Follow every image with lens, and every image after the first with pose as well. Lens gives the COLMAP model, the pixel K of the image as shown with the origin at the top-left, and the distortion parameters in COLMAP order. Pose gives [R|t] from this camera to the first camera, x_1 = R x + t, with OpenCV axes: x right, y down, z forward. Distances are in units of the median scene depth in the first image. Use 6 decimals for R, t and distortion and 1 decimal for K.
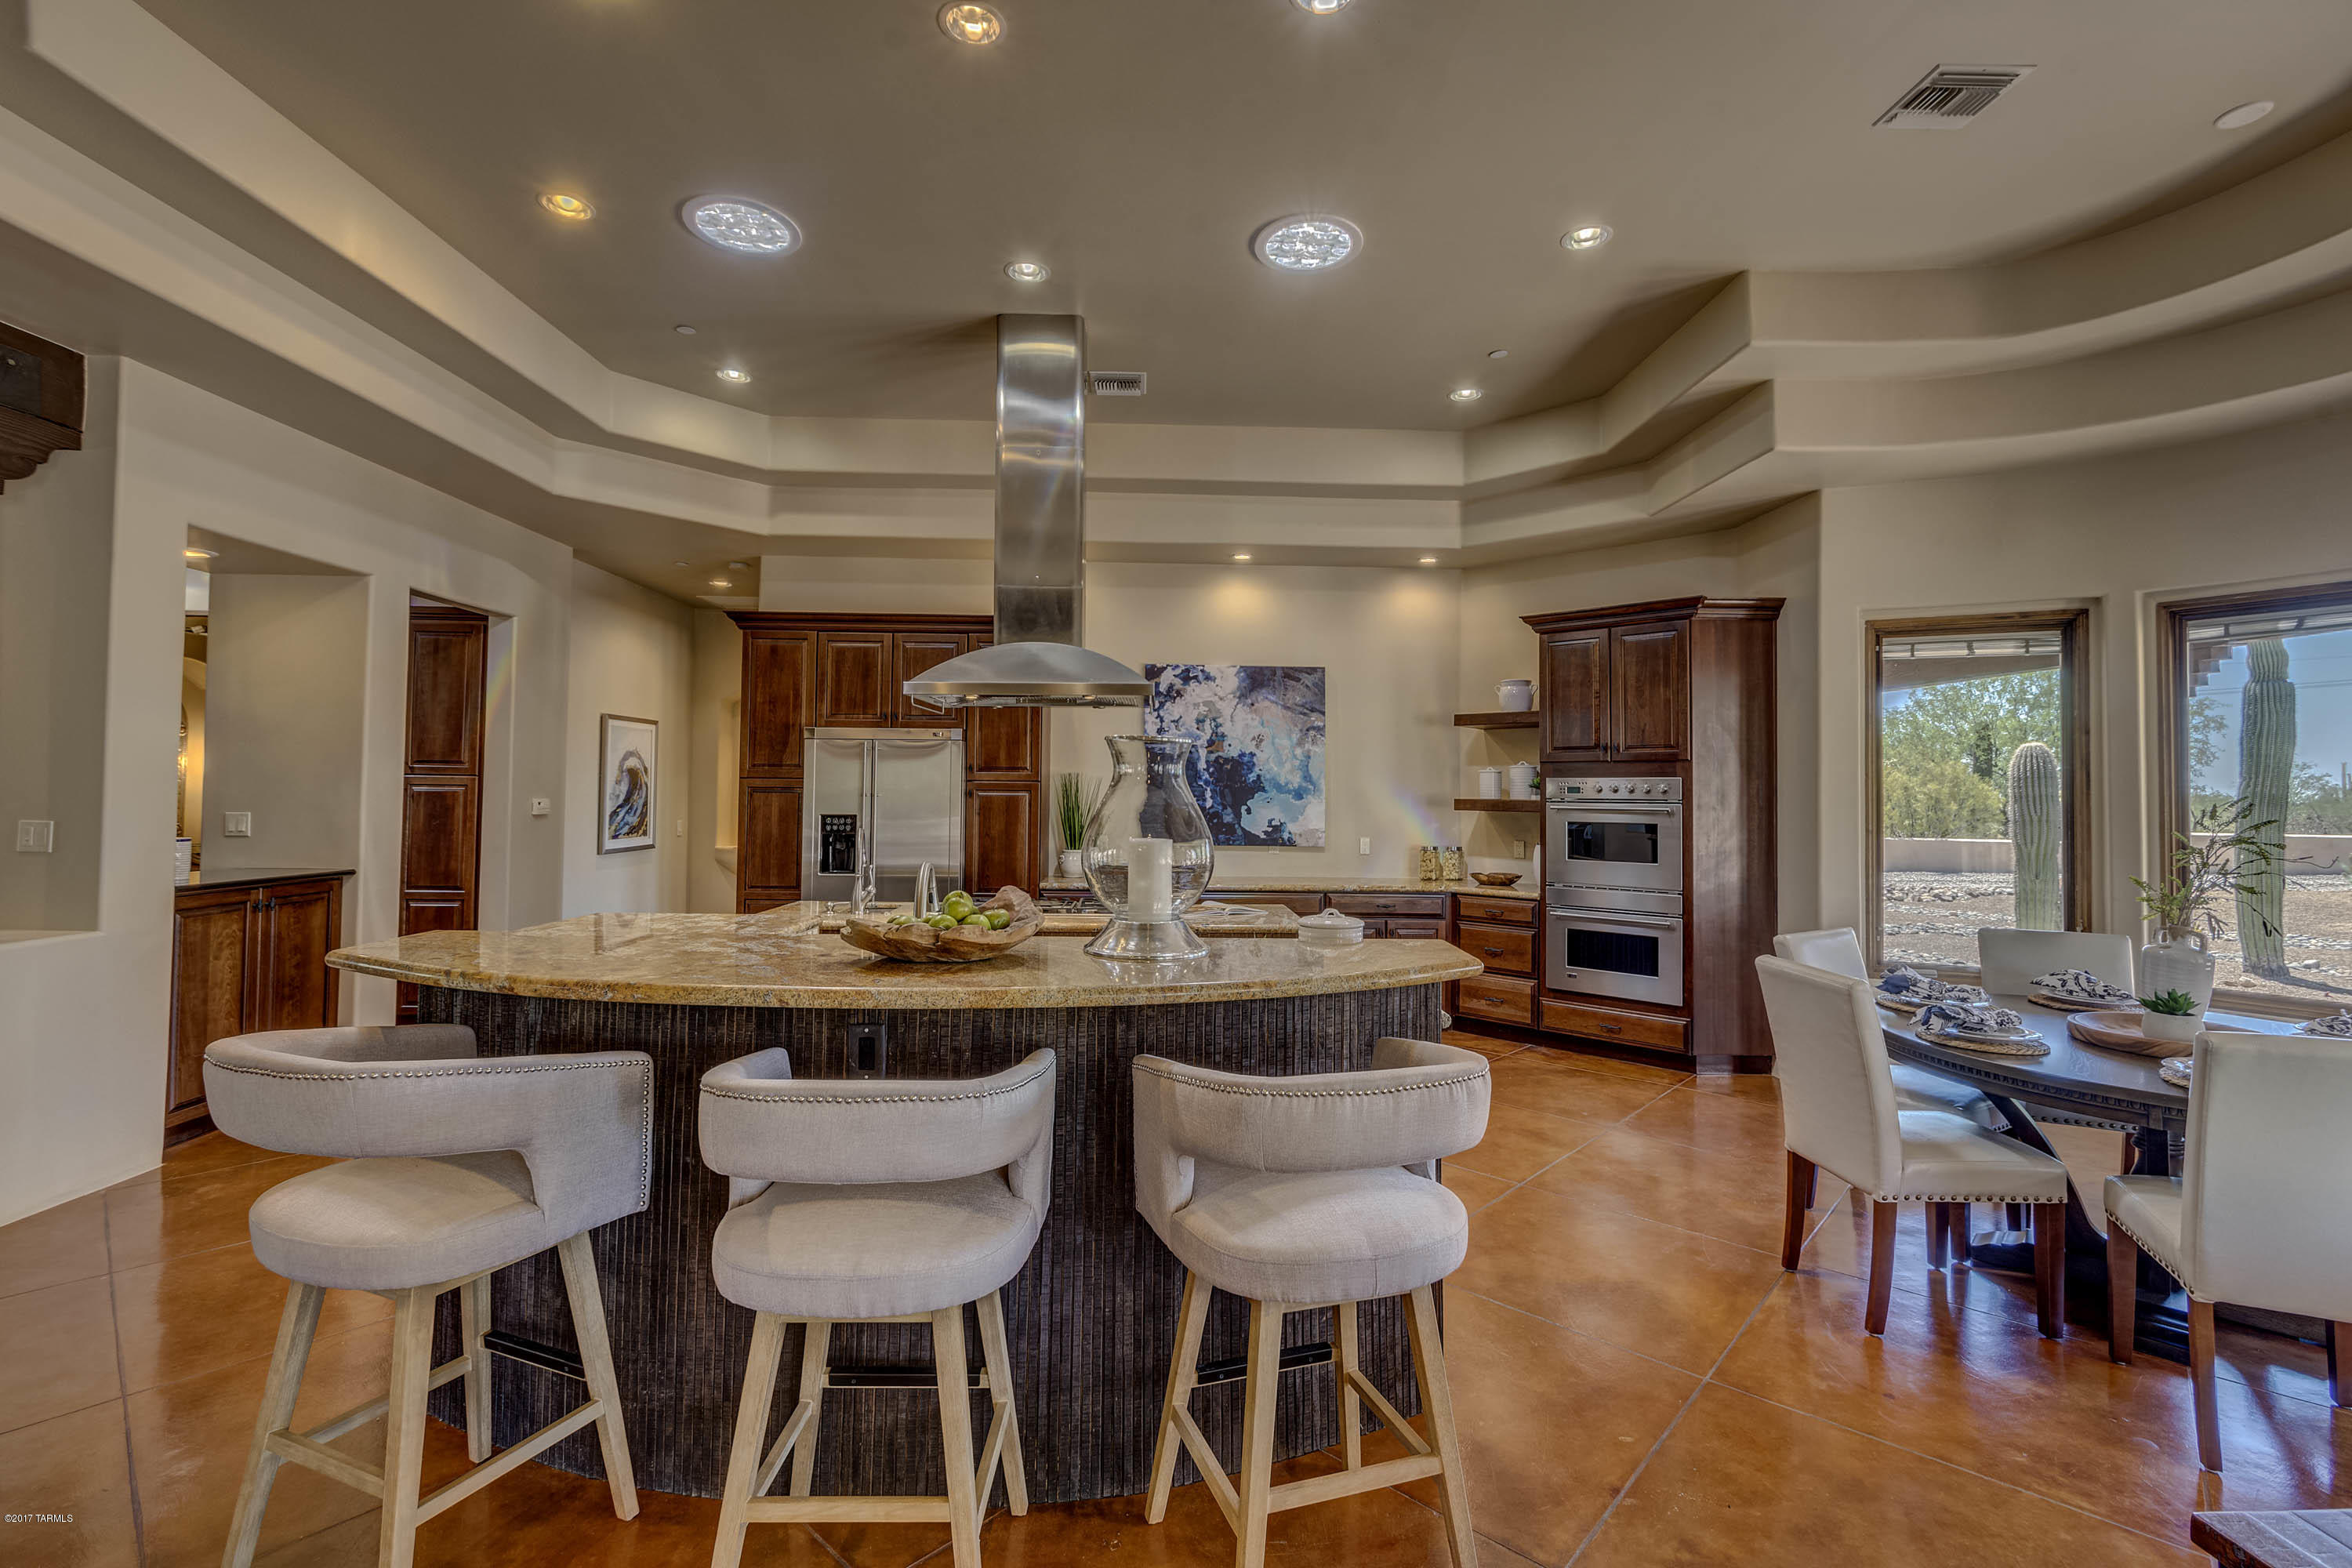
lens RADIAL K [[1032.9, 0, 1179.6], [0, 1032.9, 760.6], [0, 0, 1]] dist [0.004772, -0.005433]
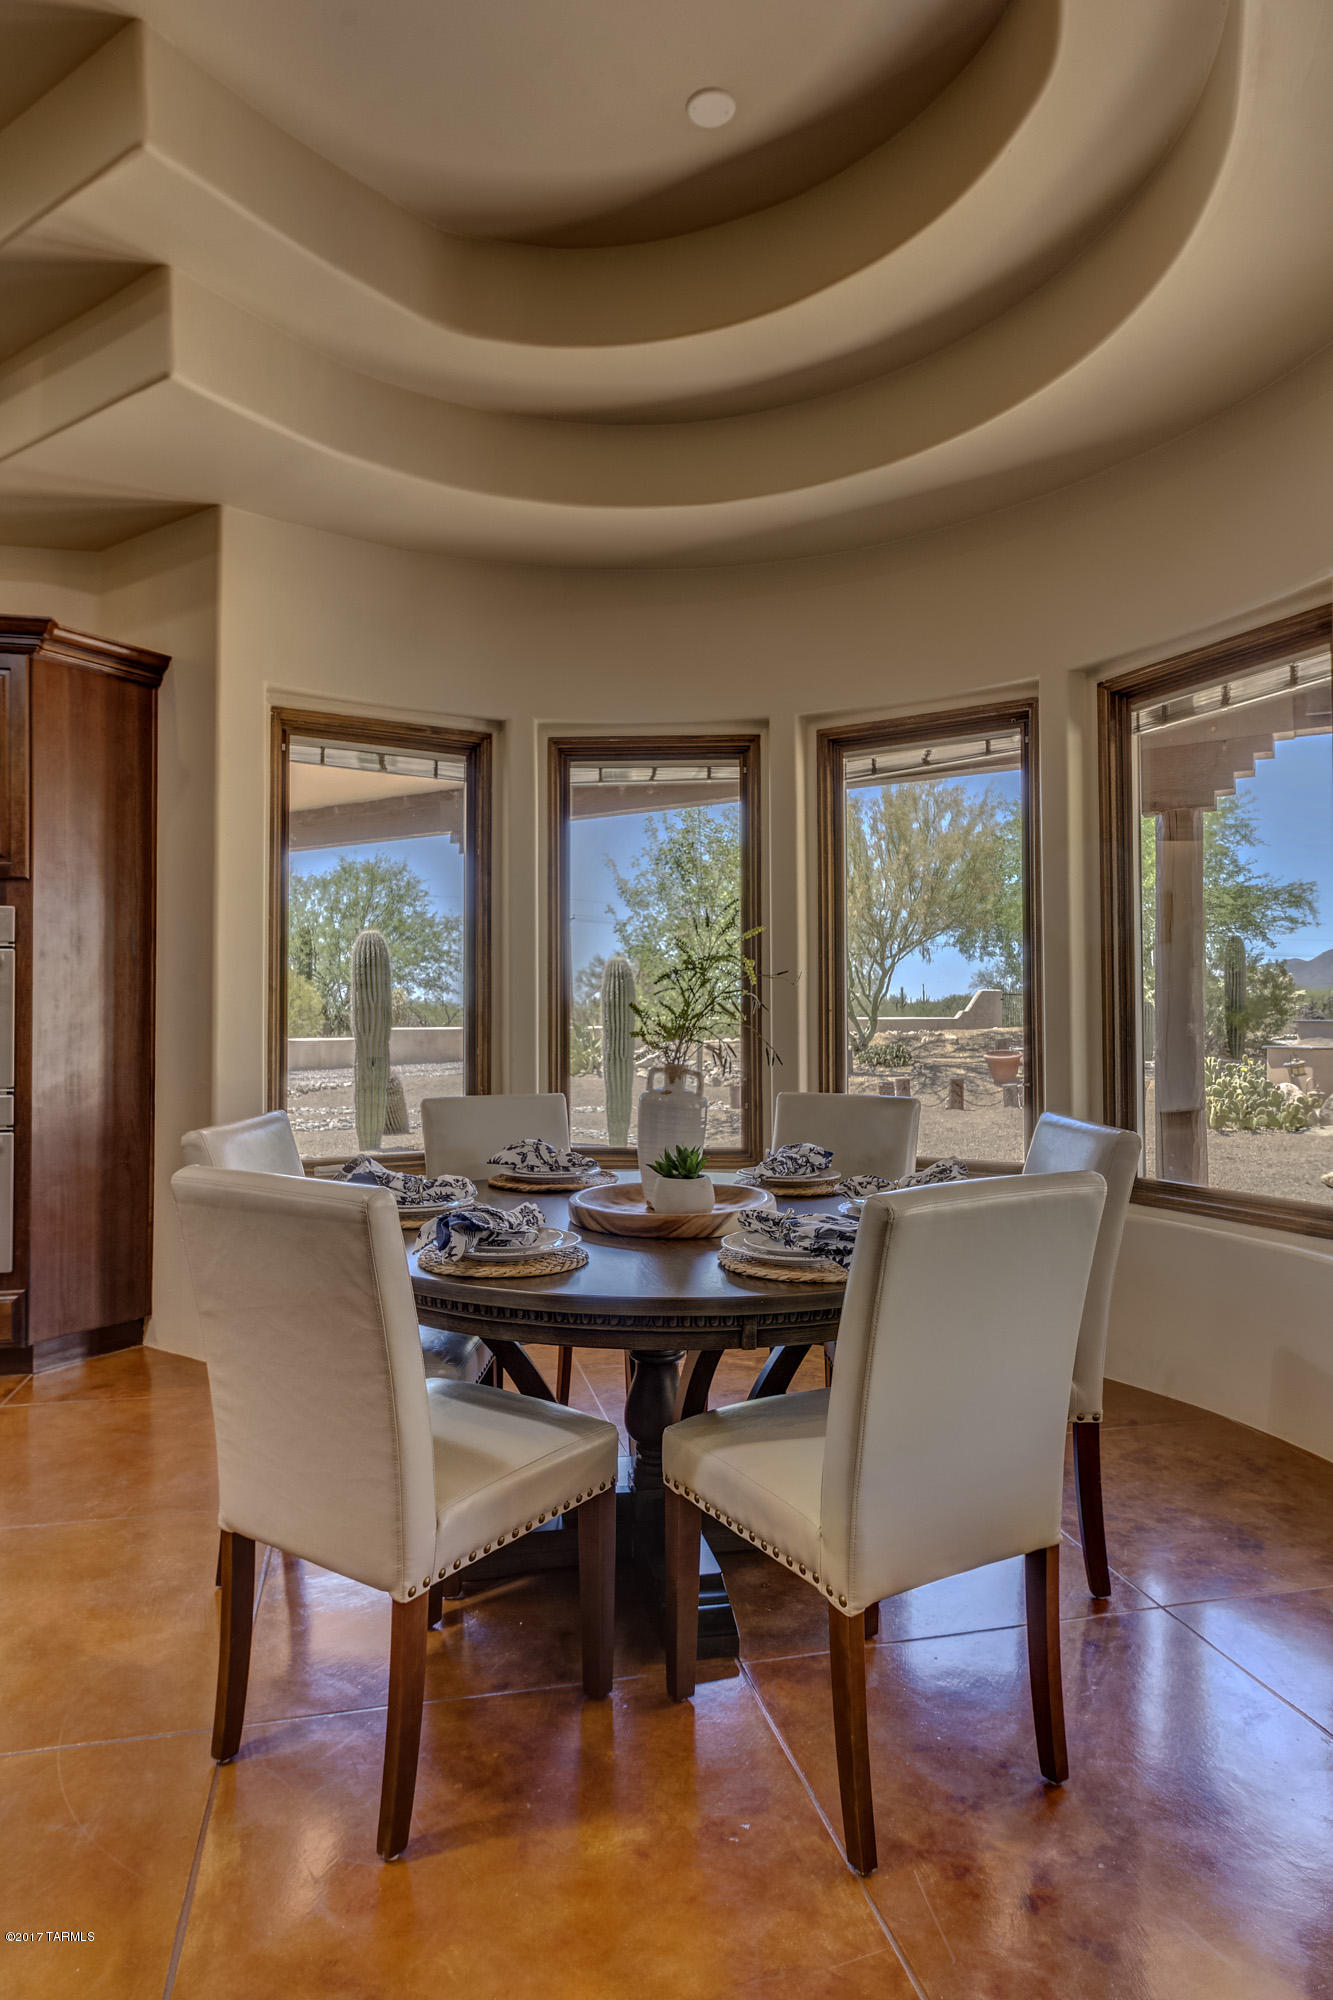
lens RADIAL K [[1139.9, 0, 634.5], [0, 1139.9, 999.2], [0, 0, 1]] dist [0.006983, -0.001120]
pose [[0.576035, 0.000154, 0.817425, 0.134577], [-0.018328, 0.999751, 0.012728, 0.055013], [-0.817219, -0.022313, 0.575894, 0.289258]]
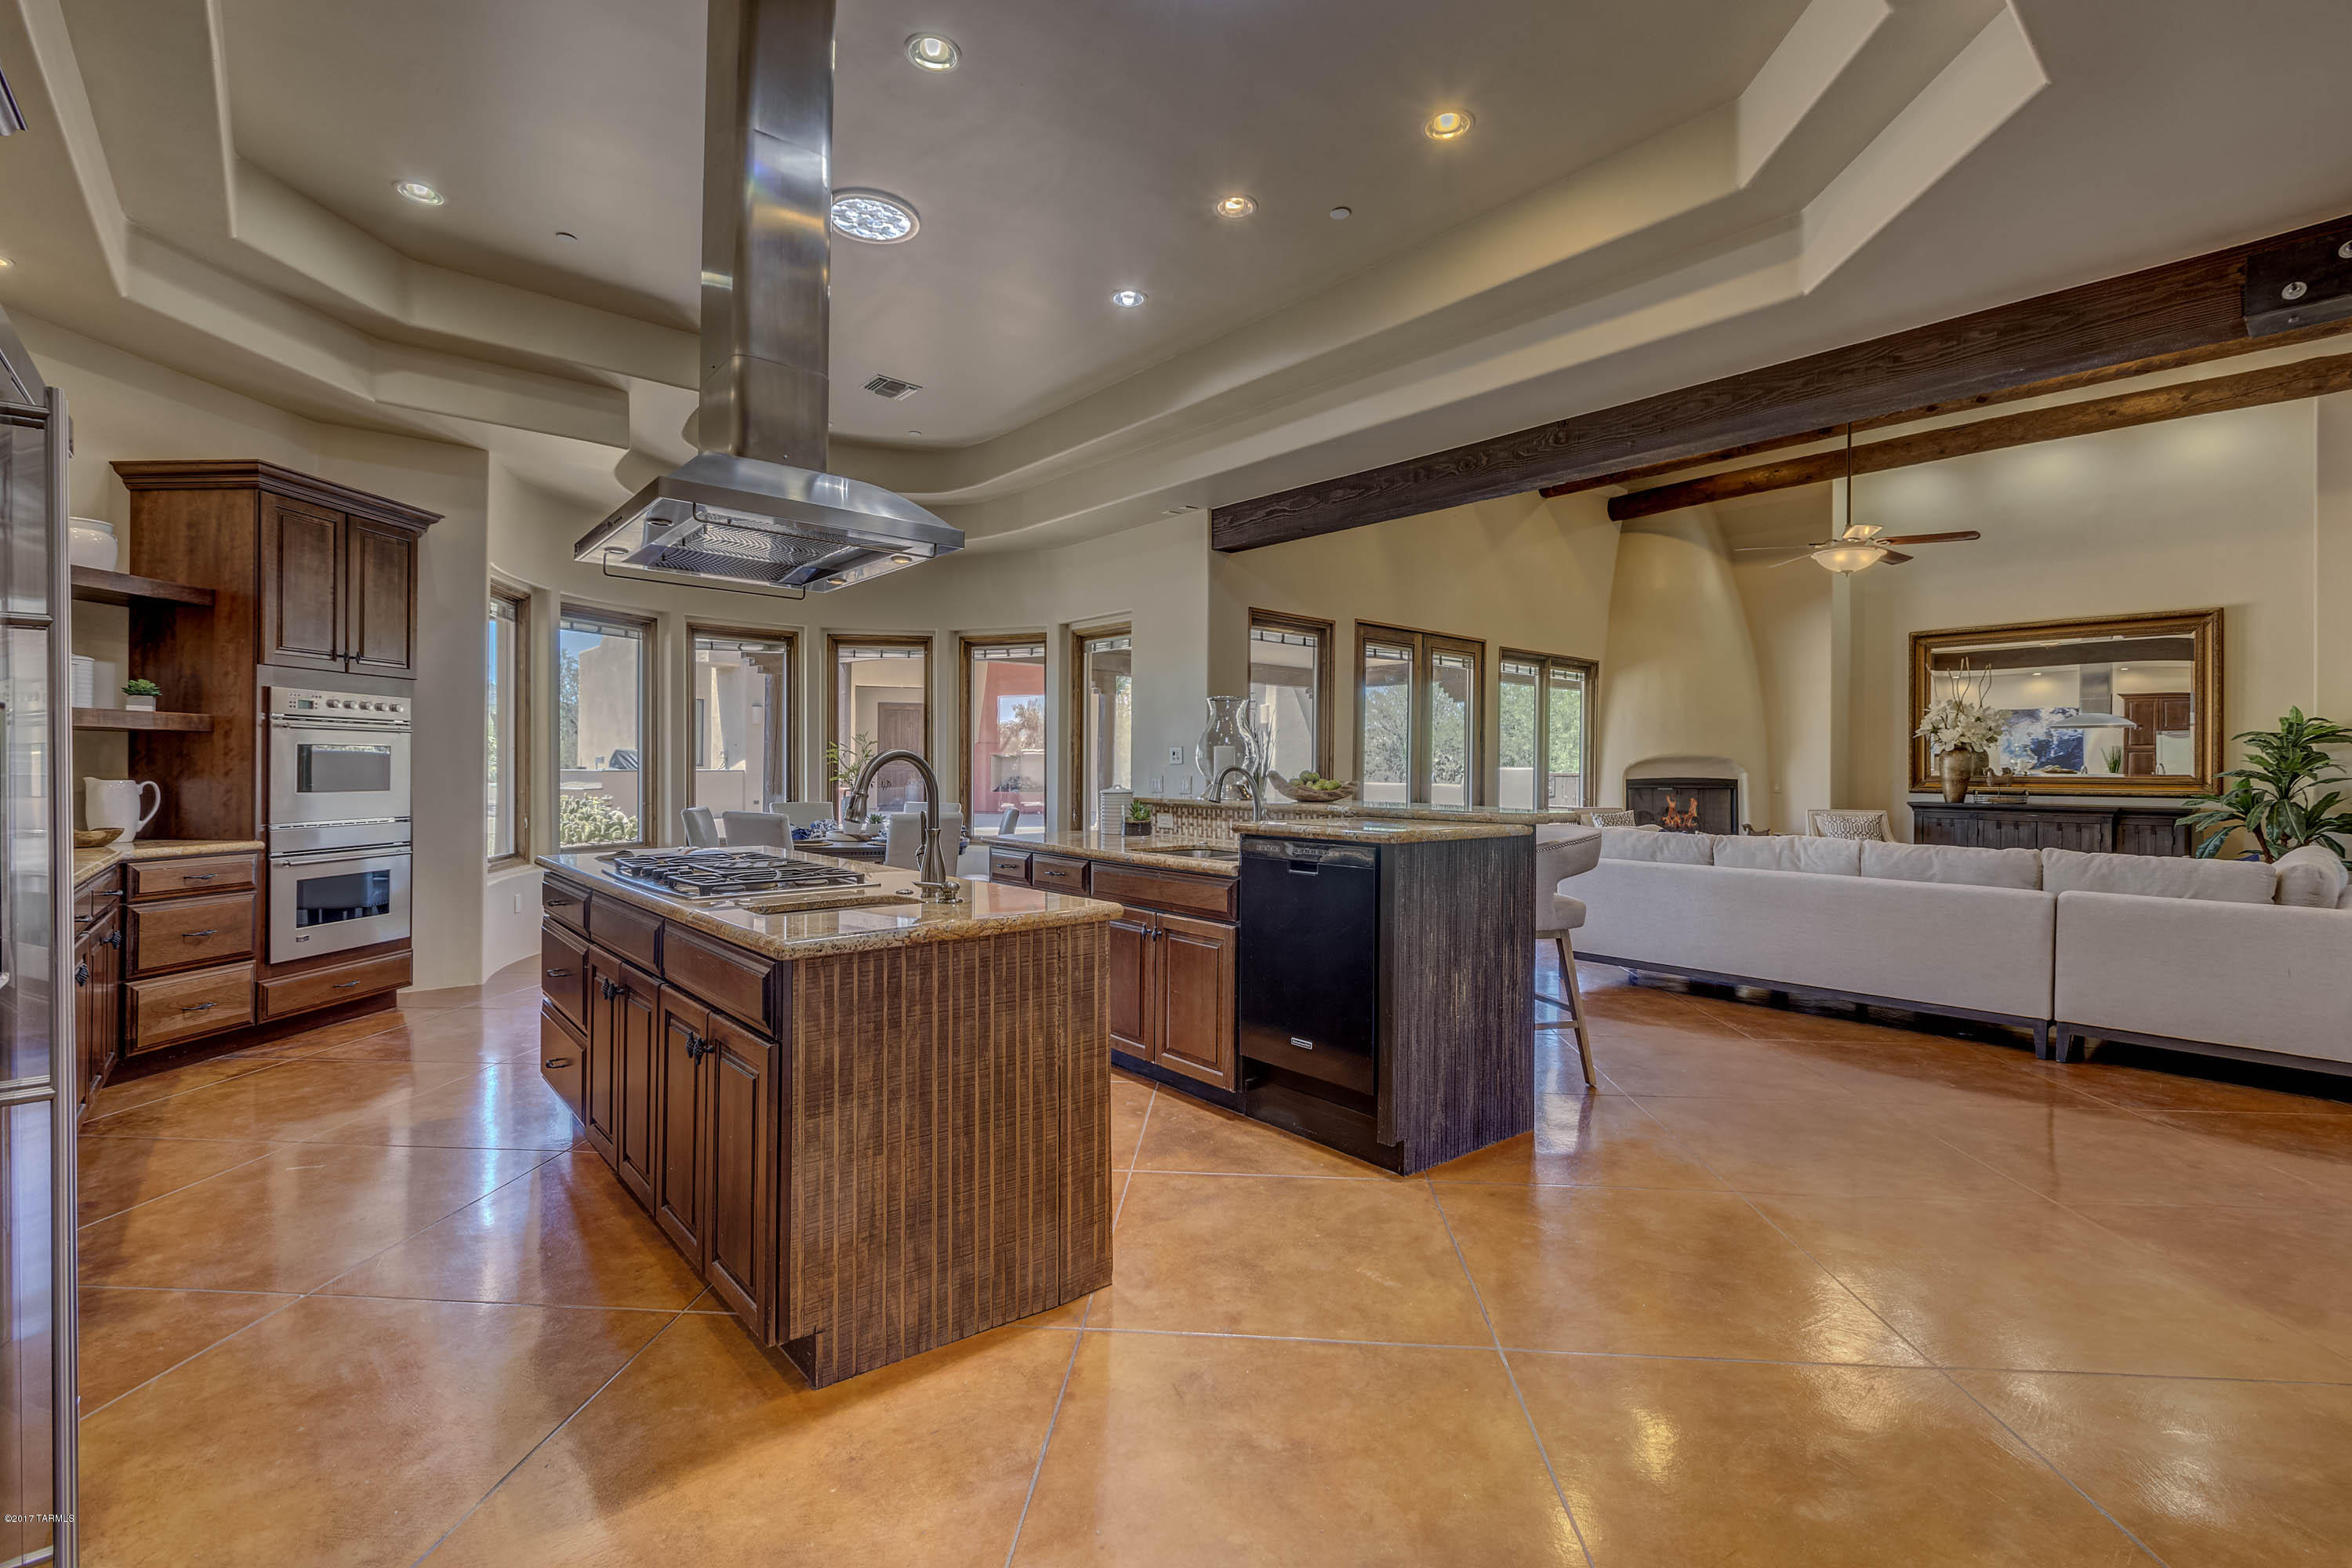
lens RADIAL K [[1032.9, 0, 1187.1], [0, 1032.9, 767.4], [0, 0, 1]] dist [0.004772, -0.005433]
pose [[-0.623709, -0.014925, 0.781514, -0.688489], [-0.039489, 0.999143, -0.012433, 0.062593], [-0.780658, -0.038616, -0.623764, 1.009938]]
